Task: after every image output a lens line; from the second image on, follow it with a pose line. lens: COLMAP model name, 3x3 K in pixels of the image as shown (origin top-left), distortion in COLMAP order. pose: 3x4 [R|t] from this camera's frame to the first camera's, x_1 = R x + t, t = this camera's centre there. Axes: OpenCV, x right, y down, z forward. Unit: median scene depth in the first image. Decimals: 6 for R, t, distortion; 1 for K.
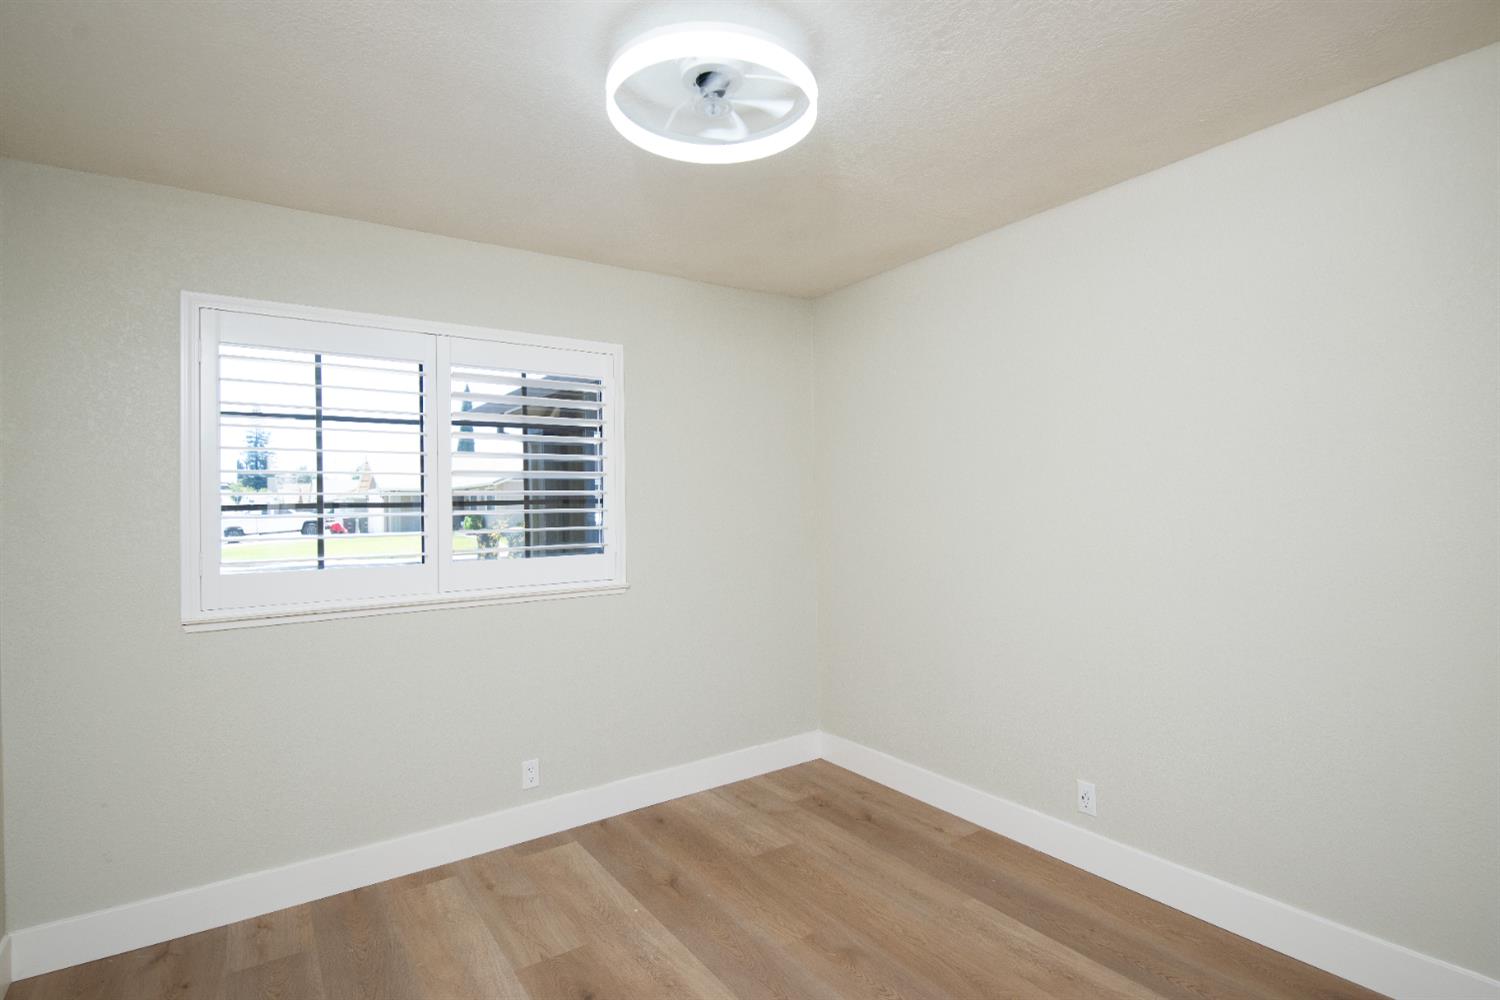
lens RADIAL K [[735.8, 0, 751.2], [0, 735.8, 516.1], [0, 0, 1]] dist [0.083813, -0.000010]
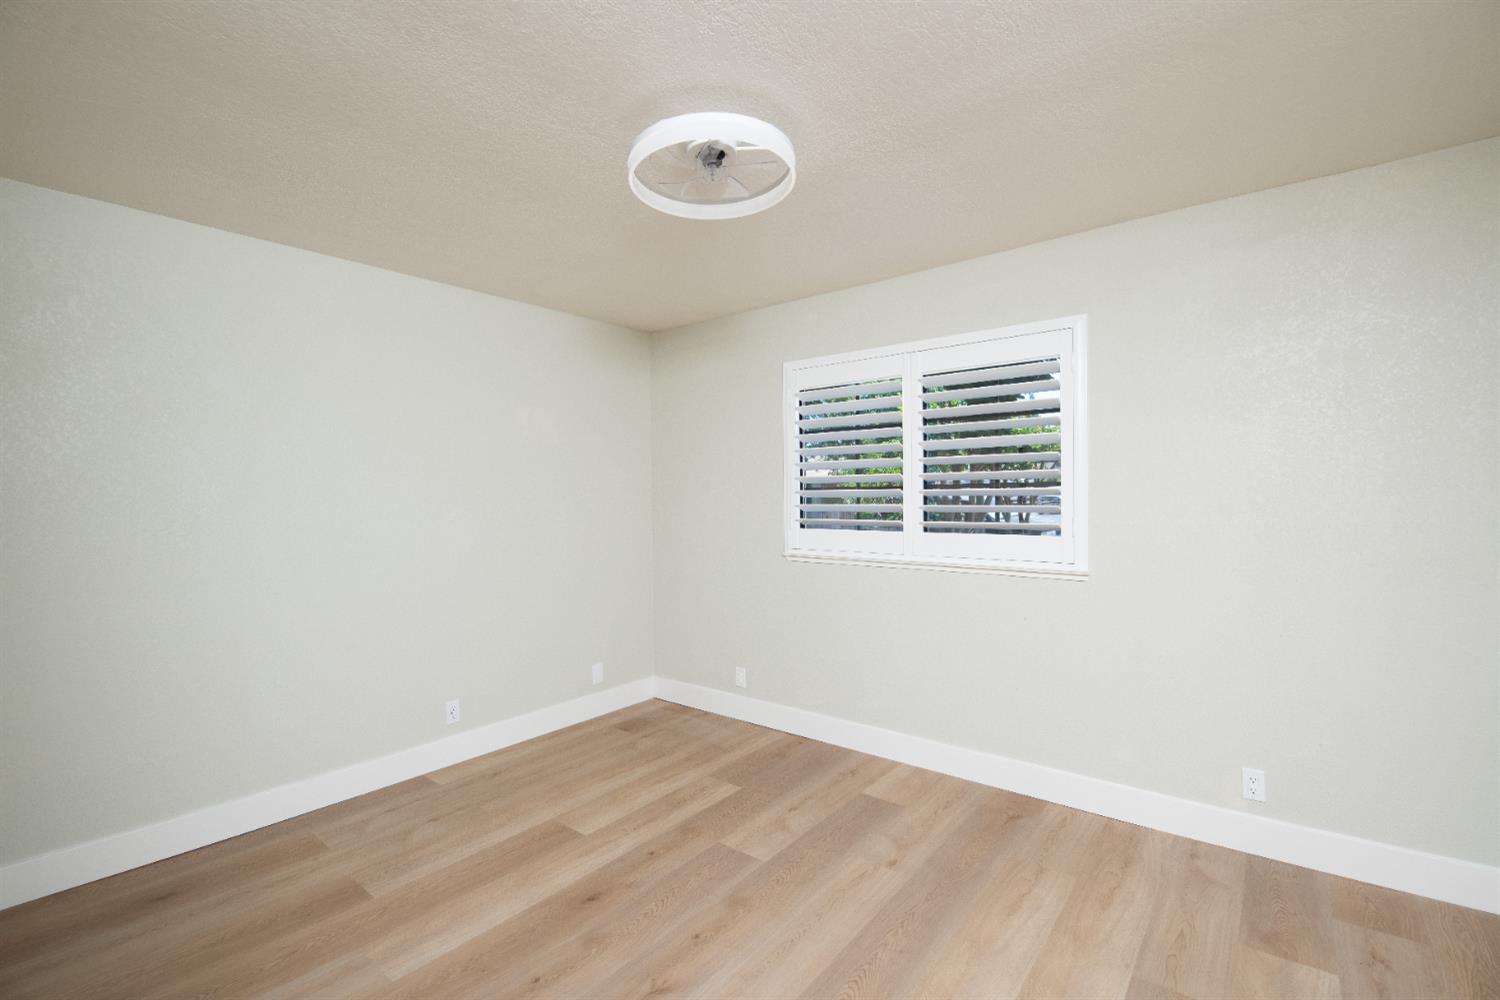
lens RADIAL K [[670.5, 0, 750.0], [0, 670.5, 500.0], [0, 0, 1]] dist [-0.001543, -0.000244]
pose [[0.282294, 0.017941, -0.959160, 0.693208], [-0.002603, 0.999836, 0.017936, -0.014121], [0.959325, -0.002566, 0.282294, 0.479642]]
